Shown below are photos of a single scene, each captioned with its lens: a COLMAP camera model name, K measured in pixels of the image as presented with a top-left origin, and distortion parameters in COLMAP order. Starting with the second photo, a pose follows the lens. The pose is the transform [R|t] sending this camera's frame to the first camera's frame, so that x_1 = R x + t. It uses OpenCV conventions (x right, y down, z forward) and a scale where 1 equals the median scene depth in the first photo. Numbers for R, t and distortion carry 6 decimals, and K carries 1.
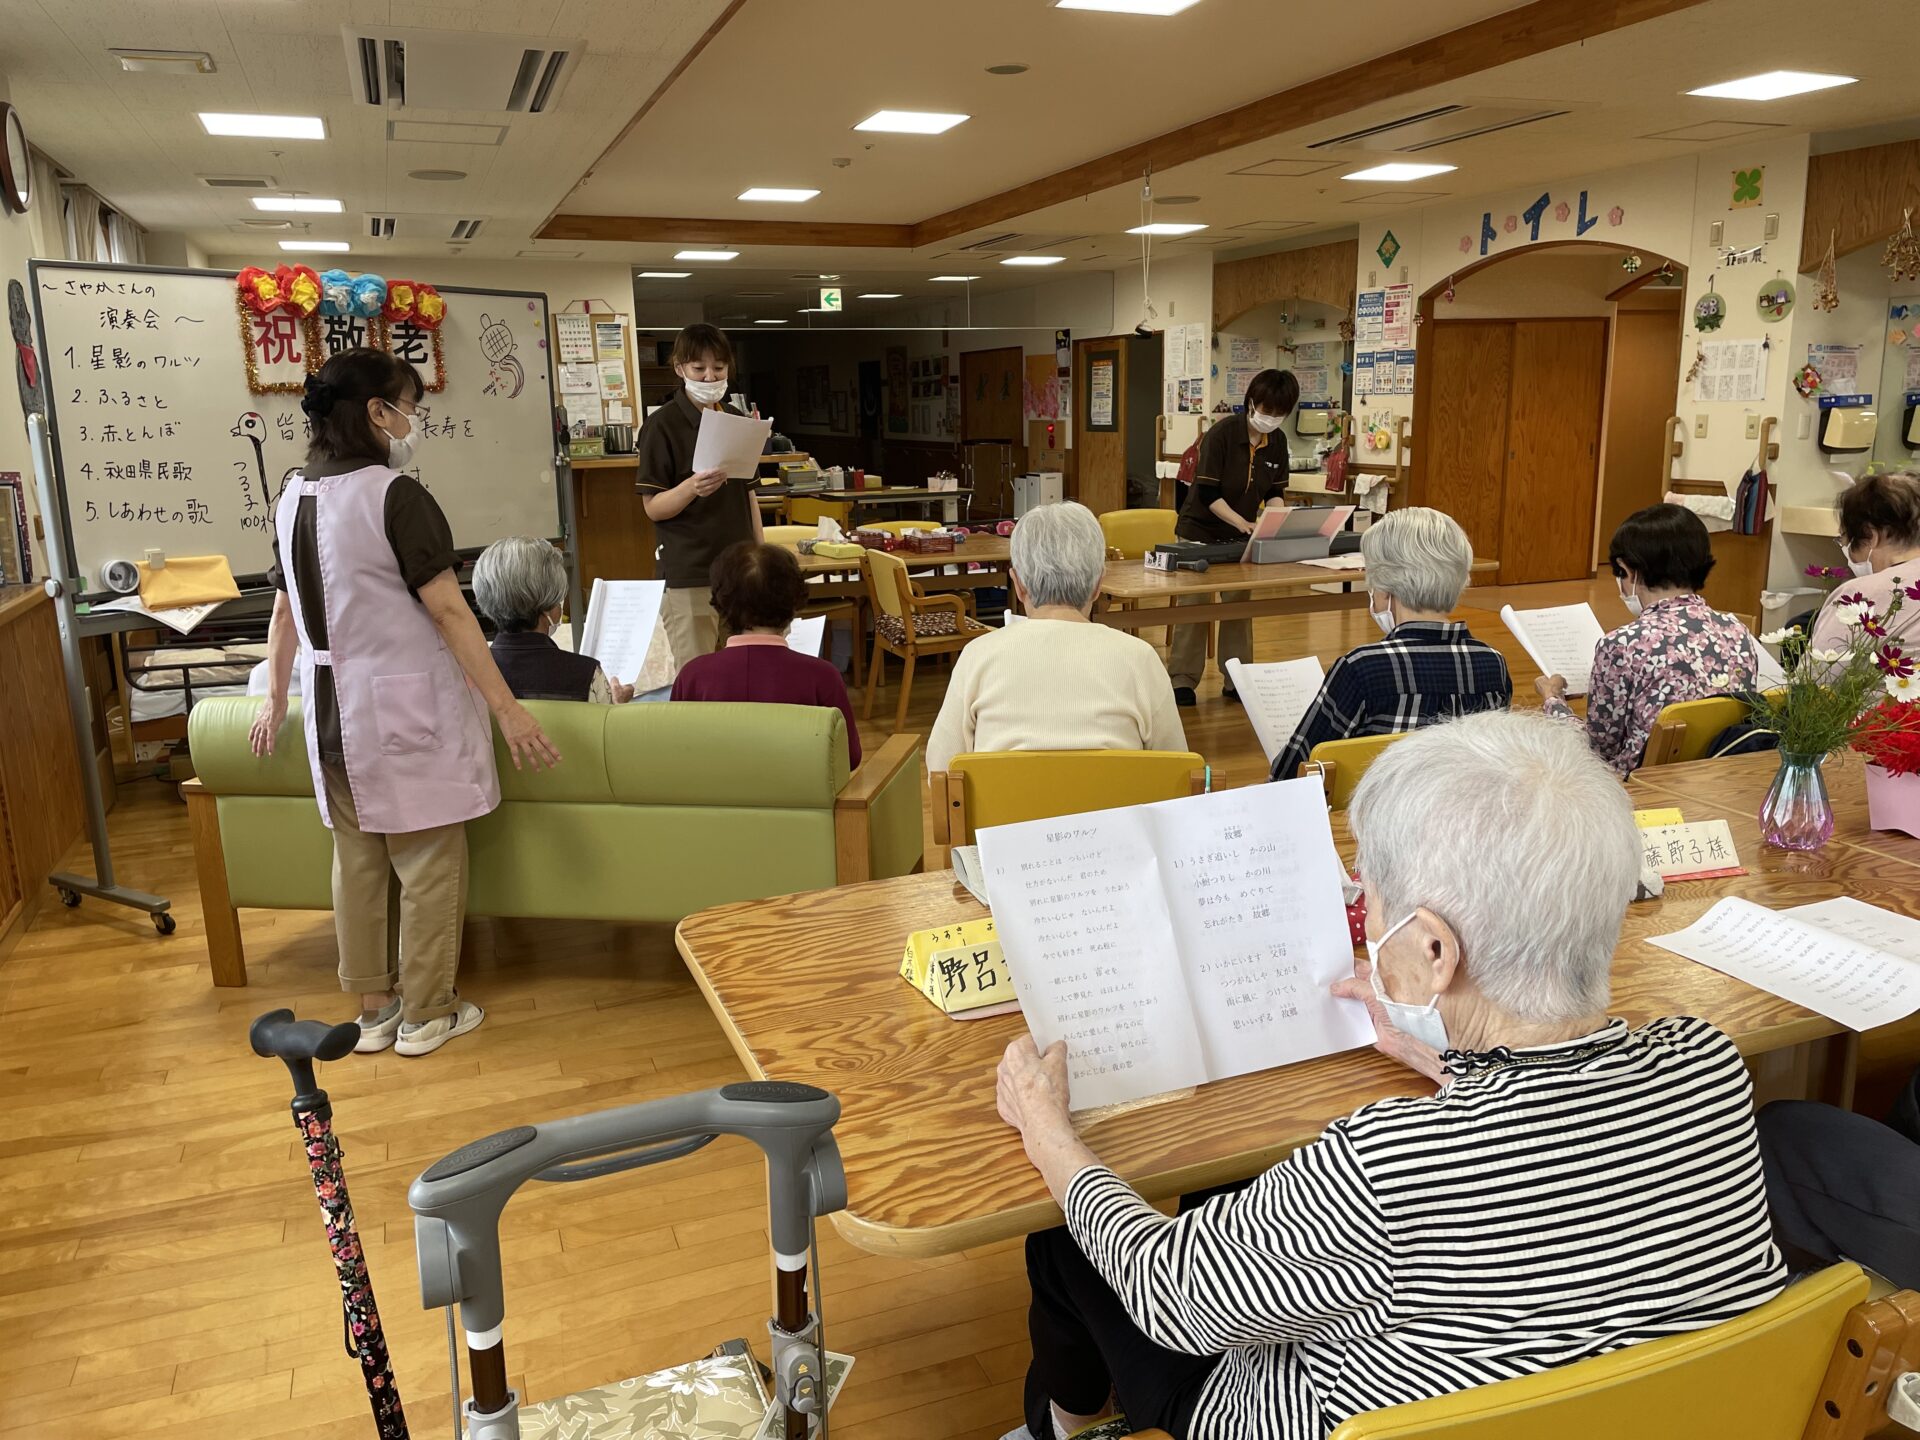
lens RADIAL K [[1422.8, 0, 957.9], [0, 1422.8, 707.4], [0, 0, 1]] dist [0.092461, -0.116572]
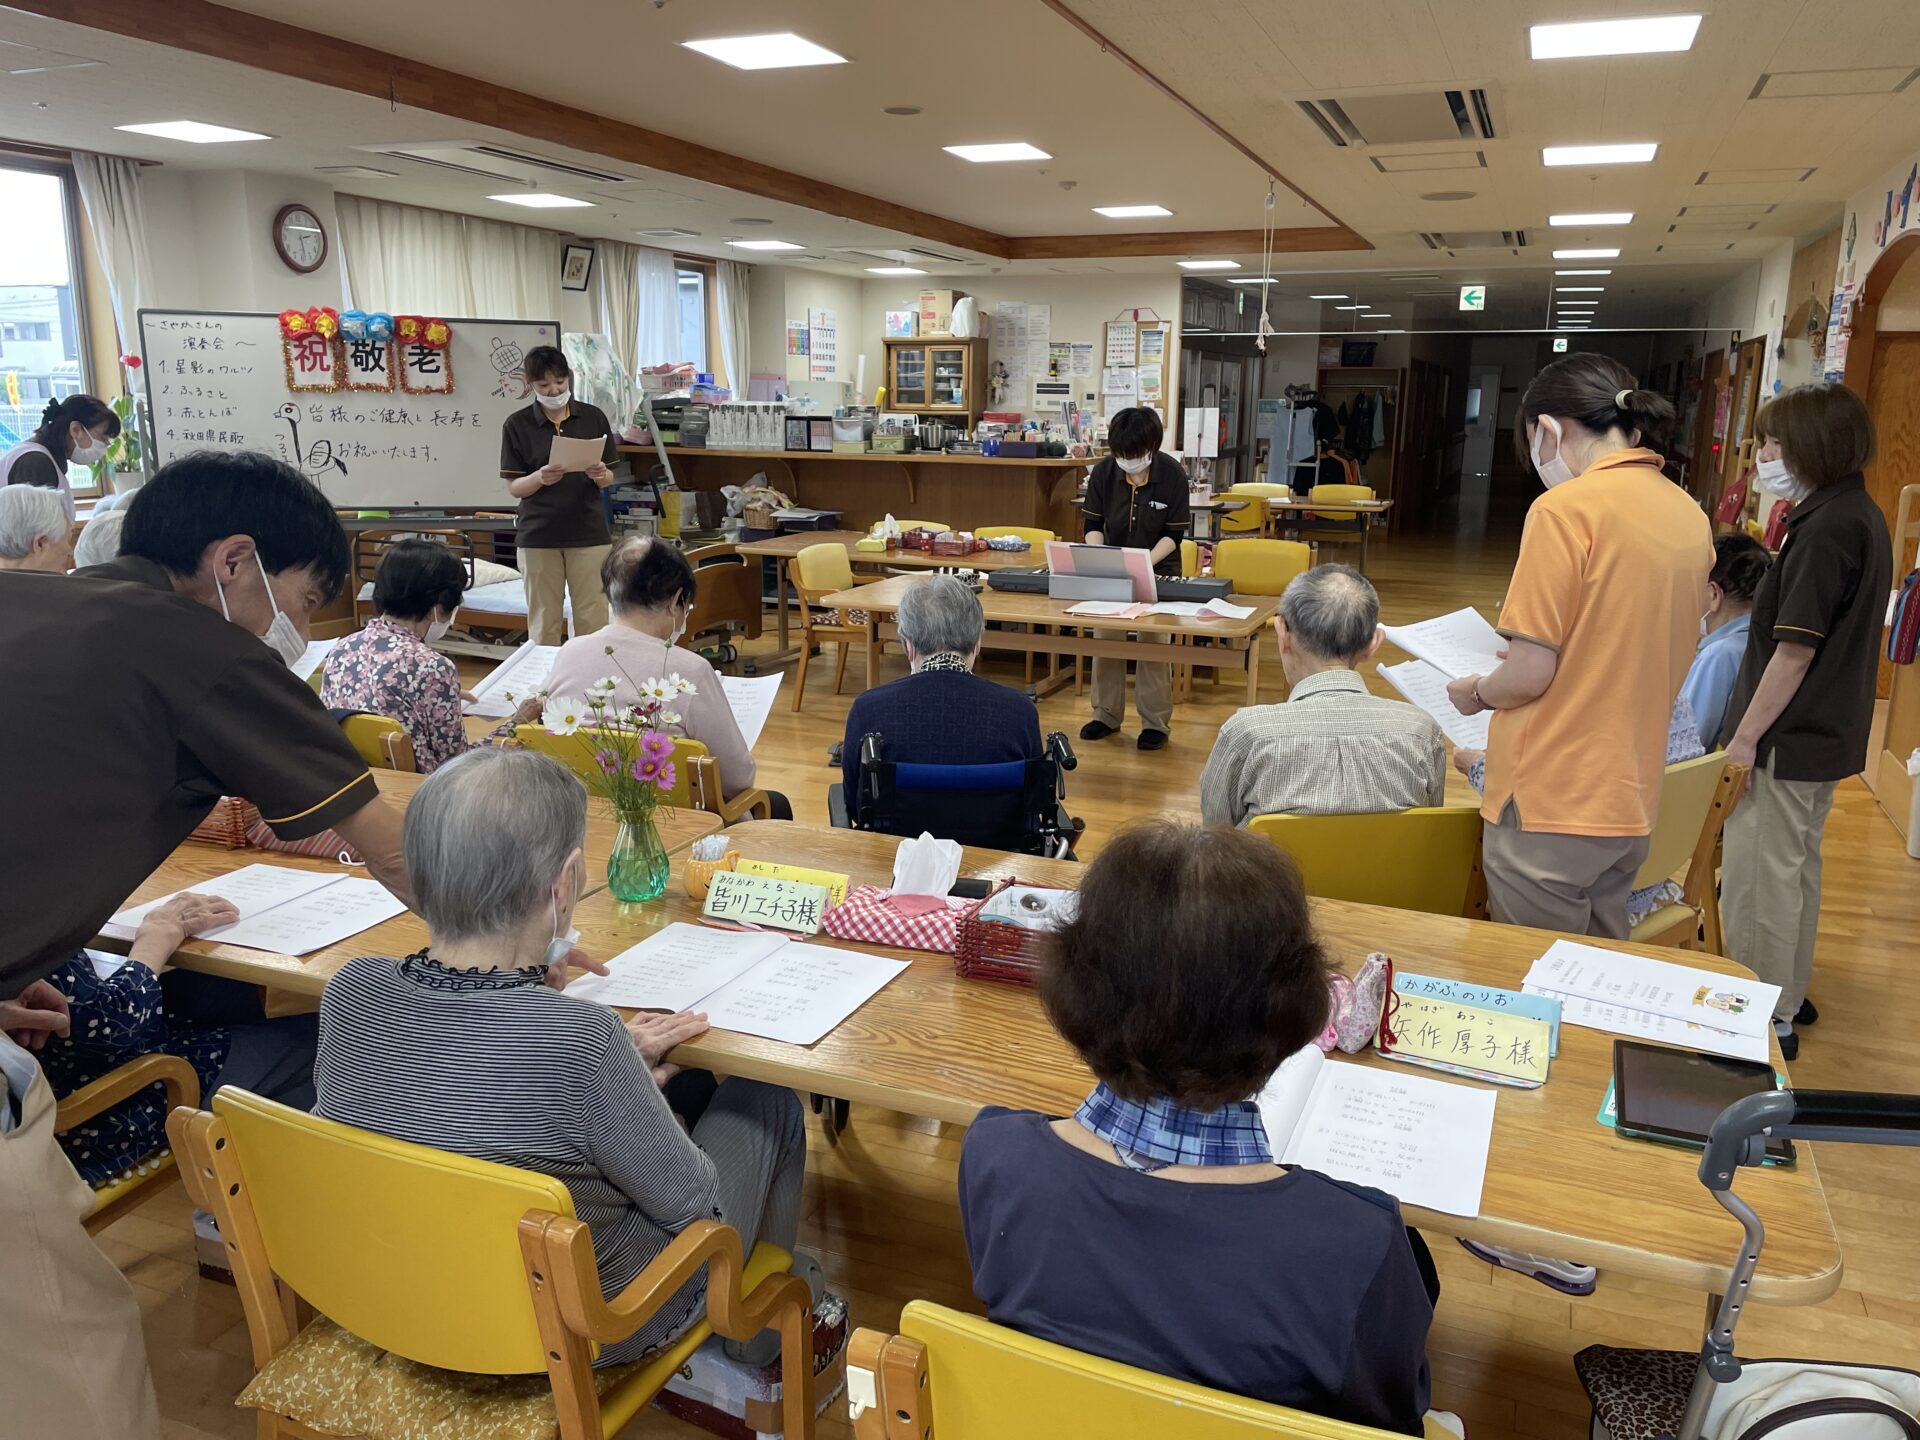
lens RADIAL K [[1422.8, 0, 957.9], [0, 1422.8, 707.4], [0, 0, 1]] dist [0.092461, -0.116572]
pose [[0.733728, 0.176647, -0.656078, 1.094160], [-0.171922, 0.982457, 0.072255, -0.116492], [0.657332, 0.059778, 0.751226, 0.320269]]
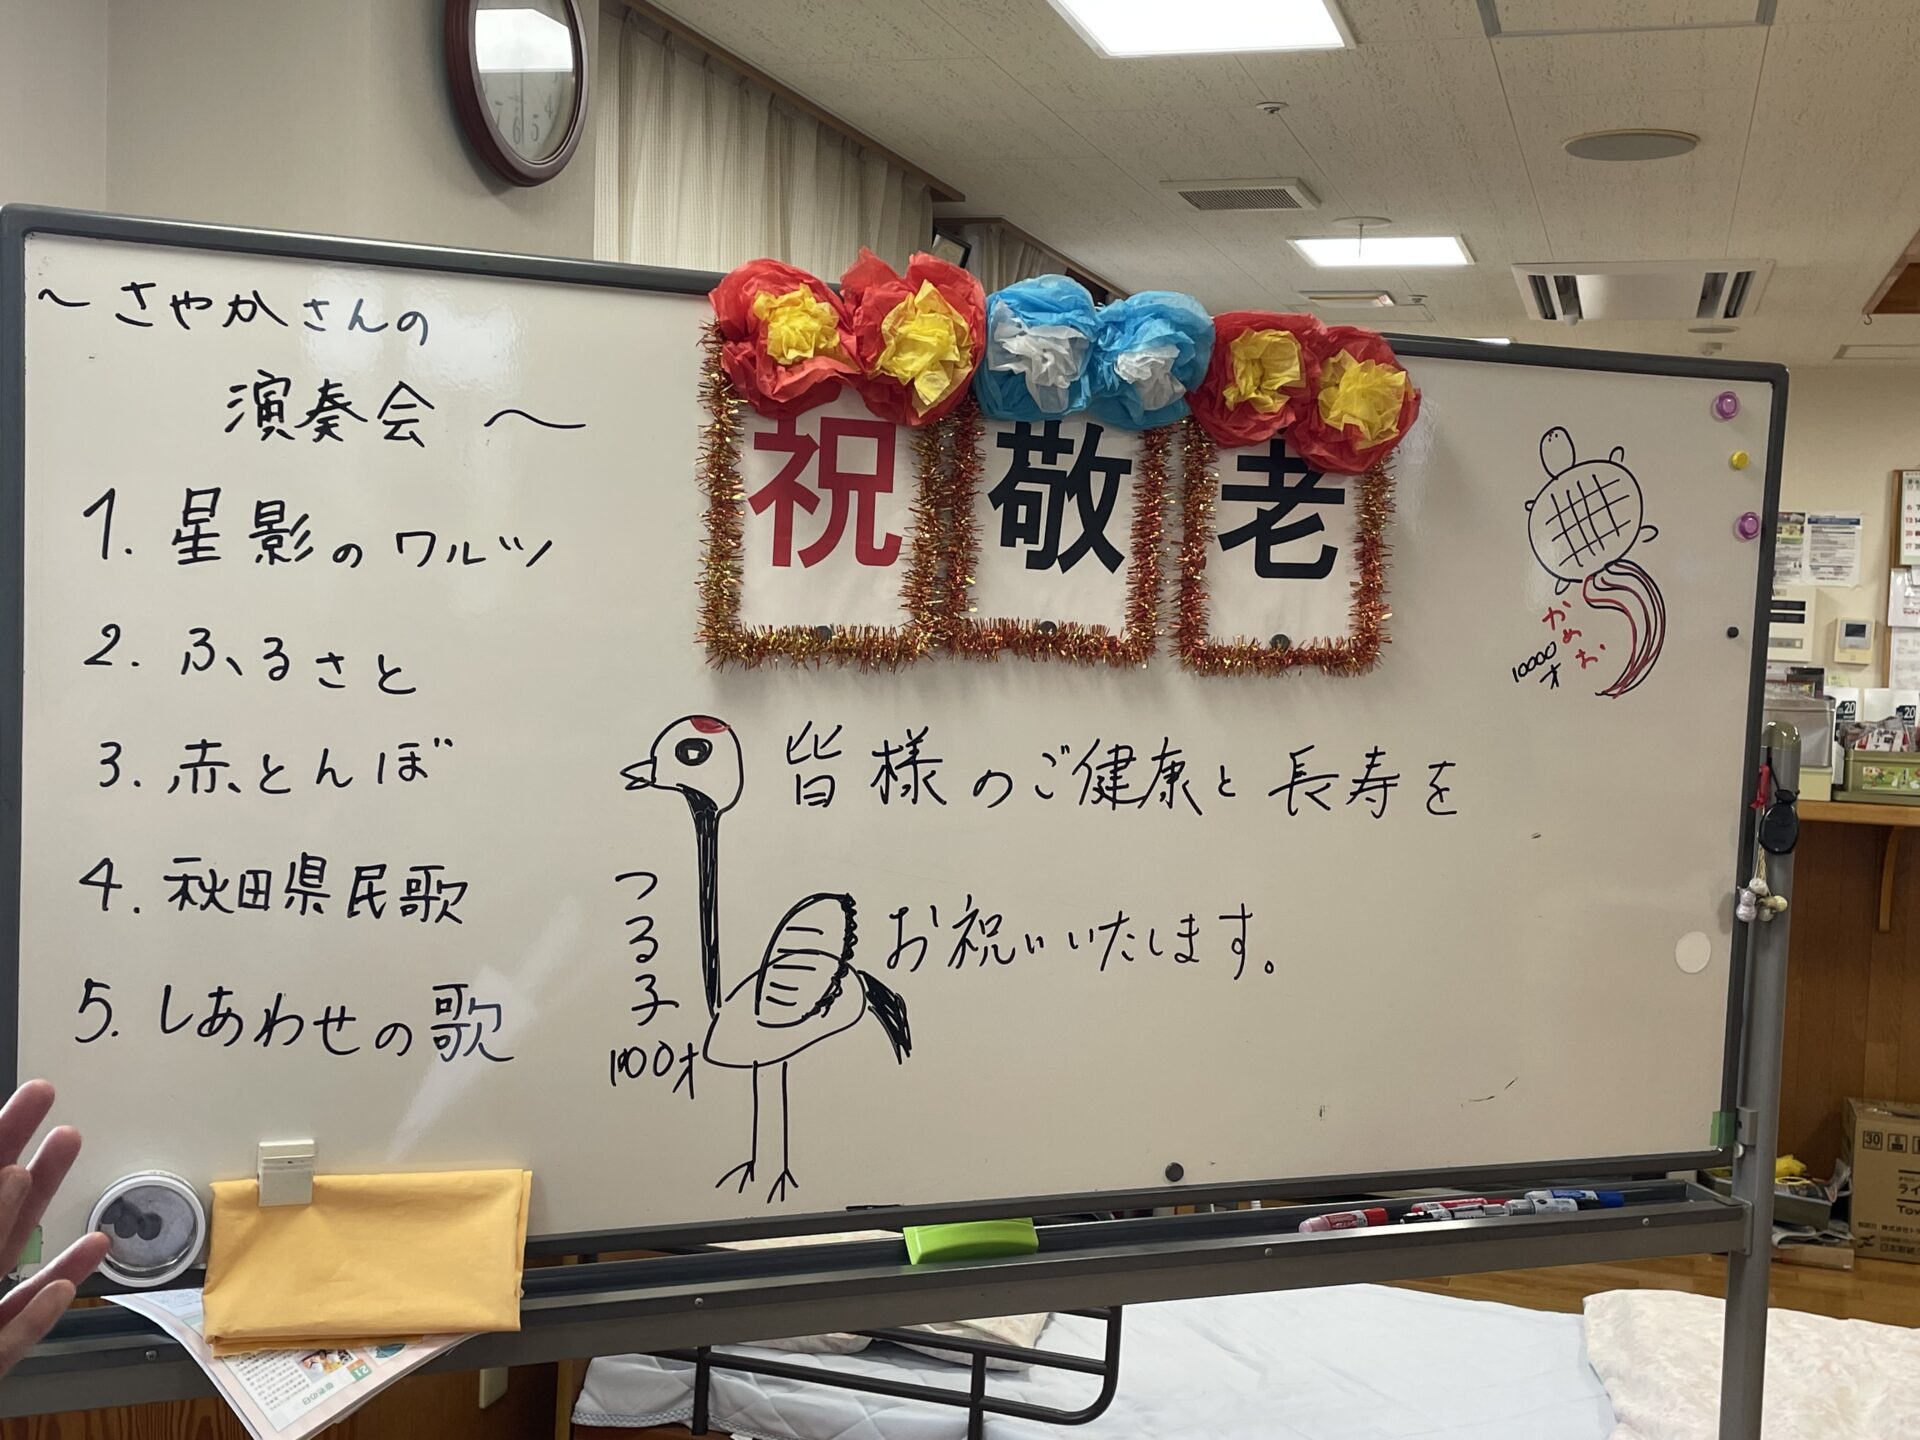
lens RADIAL K [[2124.5, 0, 987.2], [0, 2124.5, 708.4], [0, 0, 1]] dist [0.143762, -0.301368]
pose [[0.780412, 0.086000, -0.619323, -0.155345], [-0.184762, 0.977983, -0.097017, -0.169699], [0.597344, 0.190141, 0.779119, 0.668882]]
